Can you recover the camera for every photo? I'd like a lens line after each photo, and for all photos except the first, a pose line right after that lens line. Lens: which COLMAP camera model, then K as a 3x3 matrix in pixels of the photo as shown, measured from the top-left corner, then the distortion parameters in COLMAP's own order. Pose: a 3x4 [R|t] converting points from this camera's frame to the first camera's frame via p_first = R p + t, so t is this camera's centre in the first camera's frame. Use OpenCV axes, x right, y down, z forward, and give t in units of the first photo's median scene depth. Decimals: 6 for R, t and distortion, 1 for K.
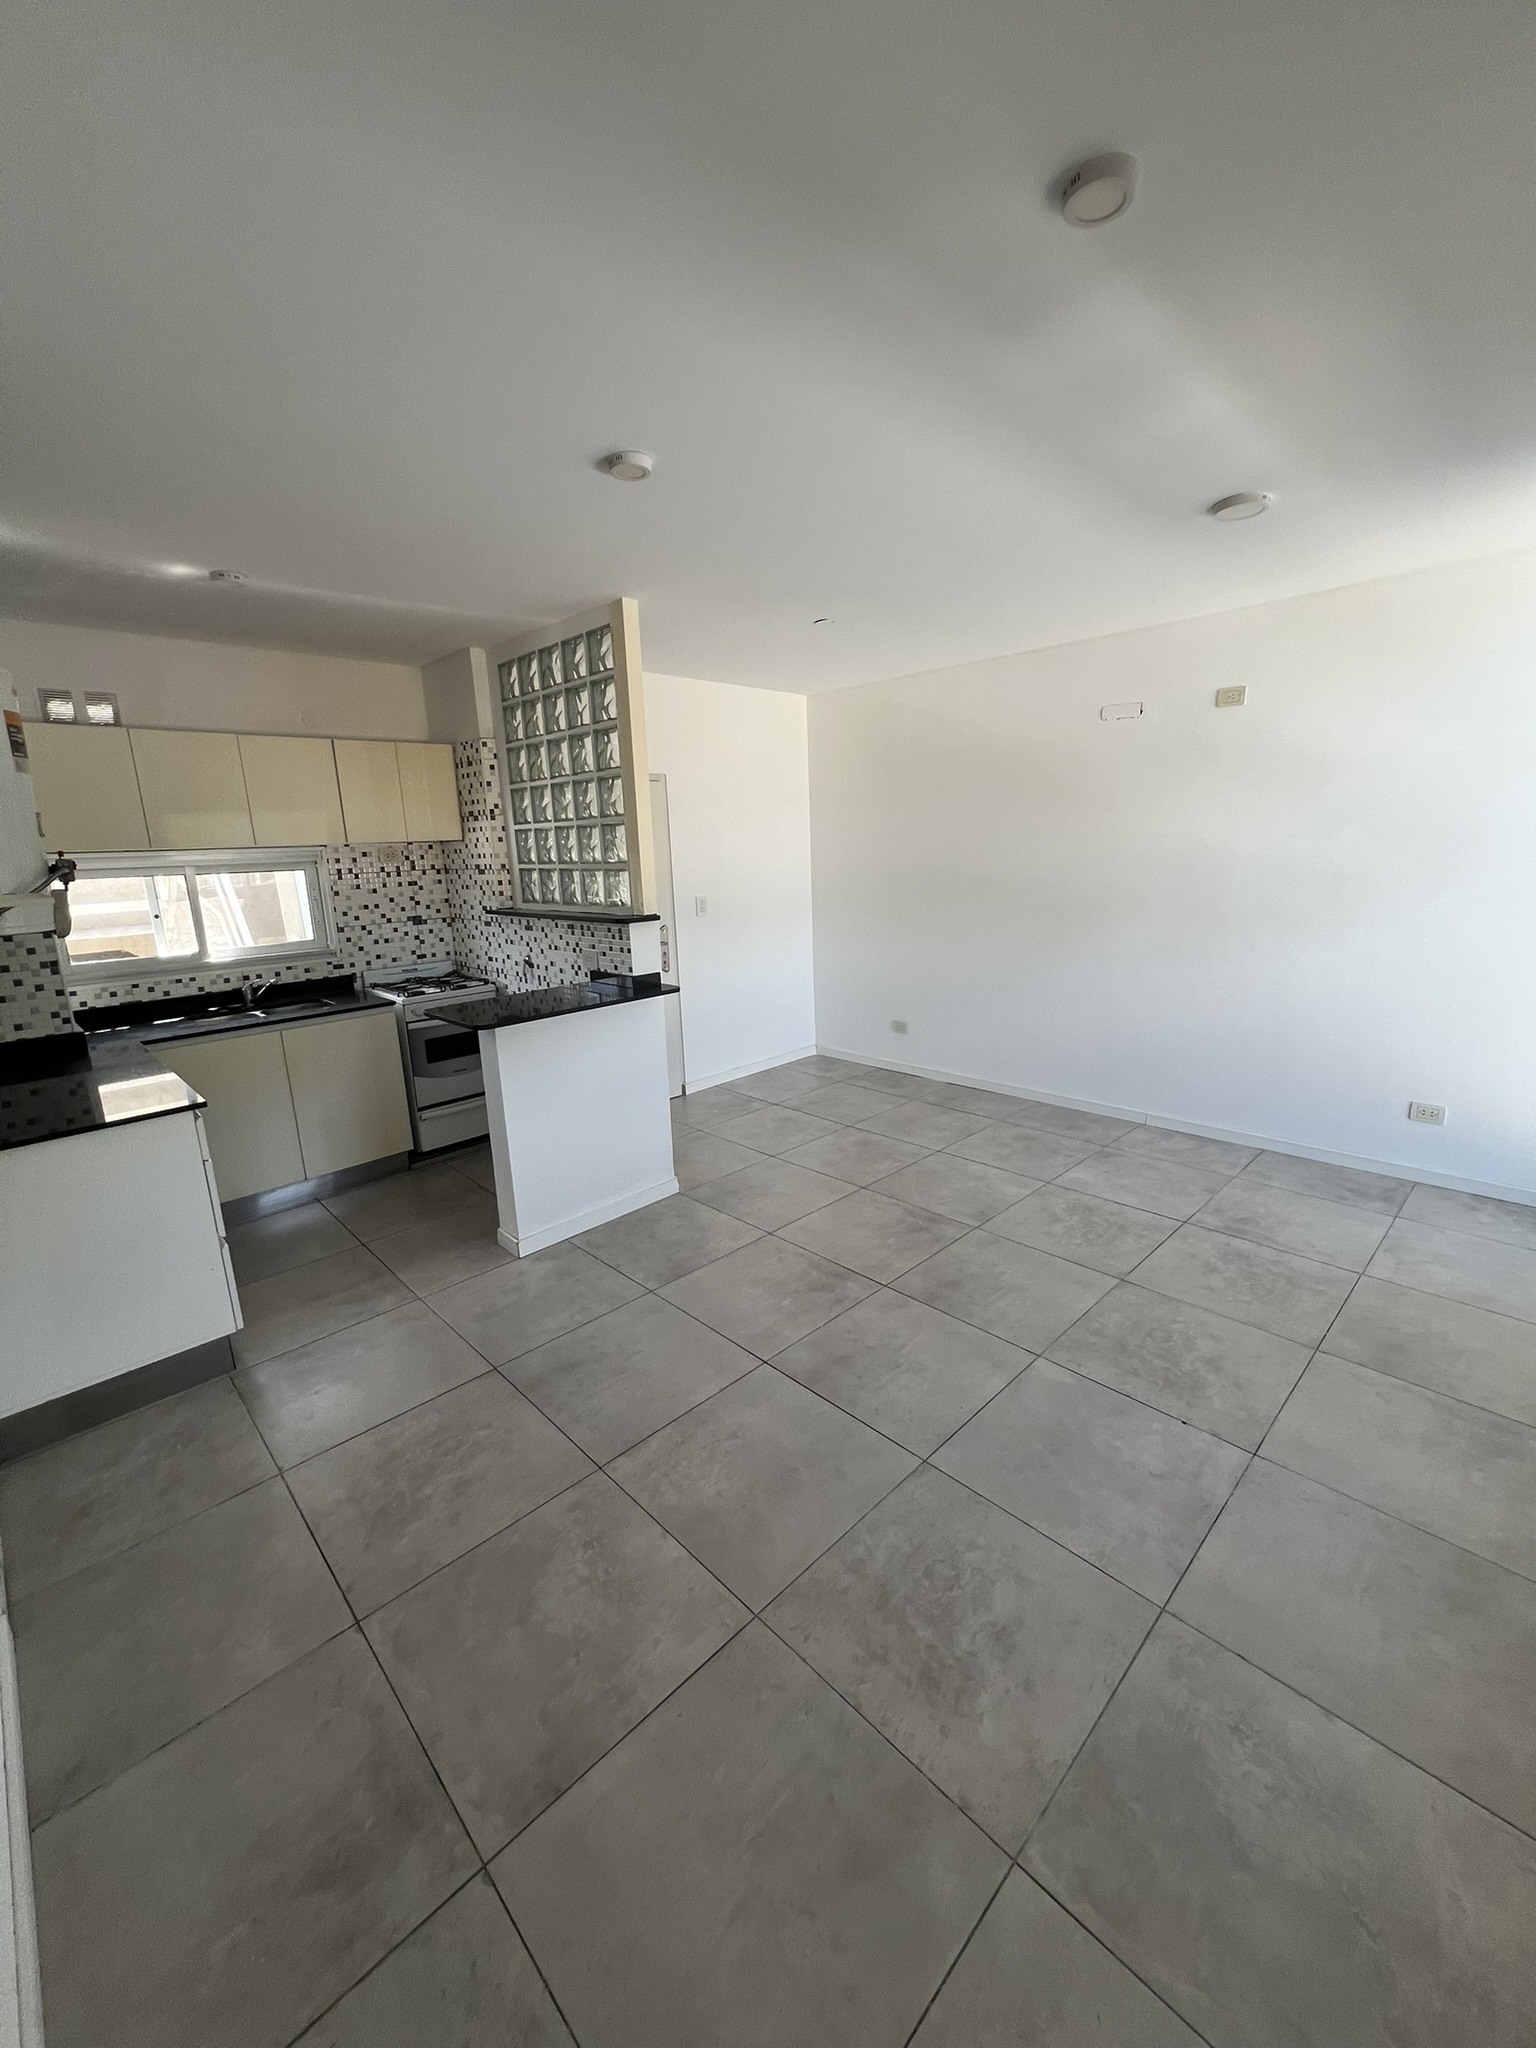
lens RADIAL K [[825.3, 0, 768.3], [0, 825.3, 1020.9], [0, 0, 1]] dist [-0.001695, -0.000081]
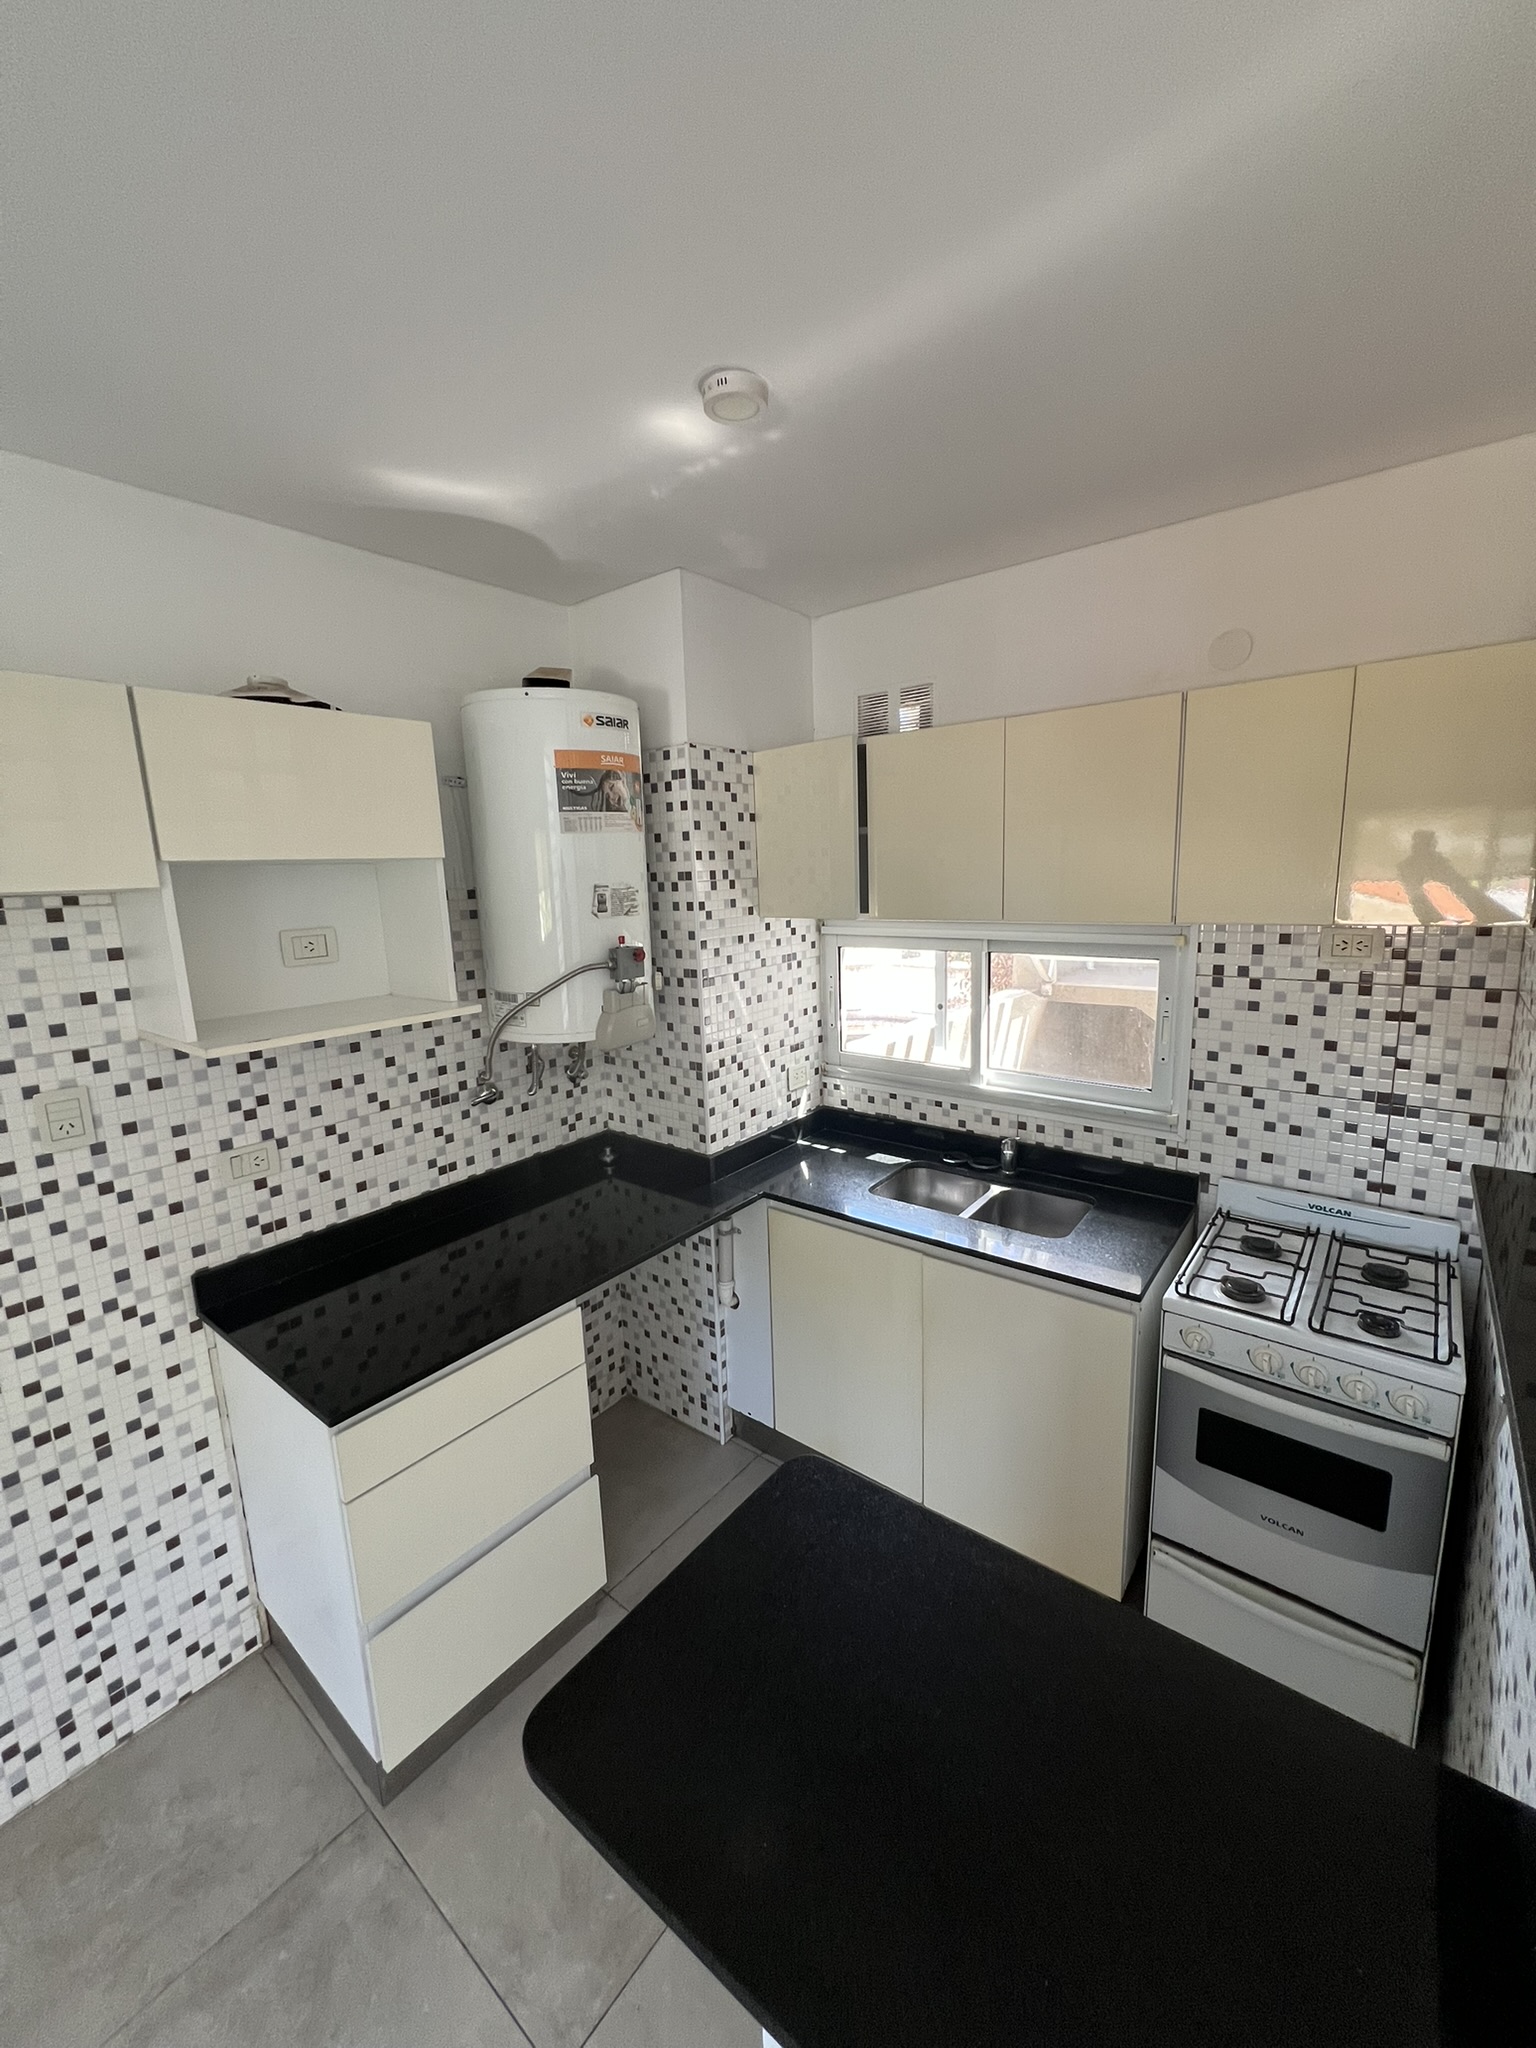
lens RADIAL K [[825.3, 0, 768.2], [0, 825.3, 1023.1], [0, 0, 1]] dist [-0.001695, -0.000081]
pose [[0.127625, 0.215315, -0.968169, -0.082758], [-0.185337, 0.964135, 0.189986, -0.190905], [0.974352, 0.155190, 0.162953, 0.661563]]
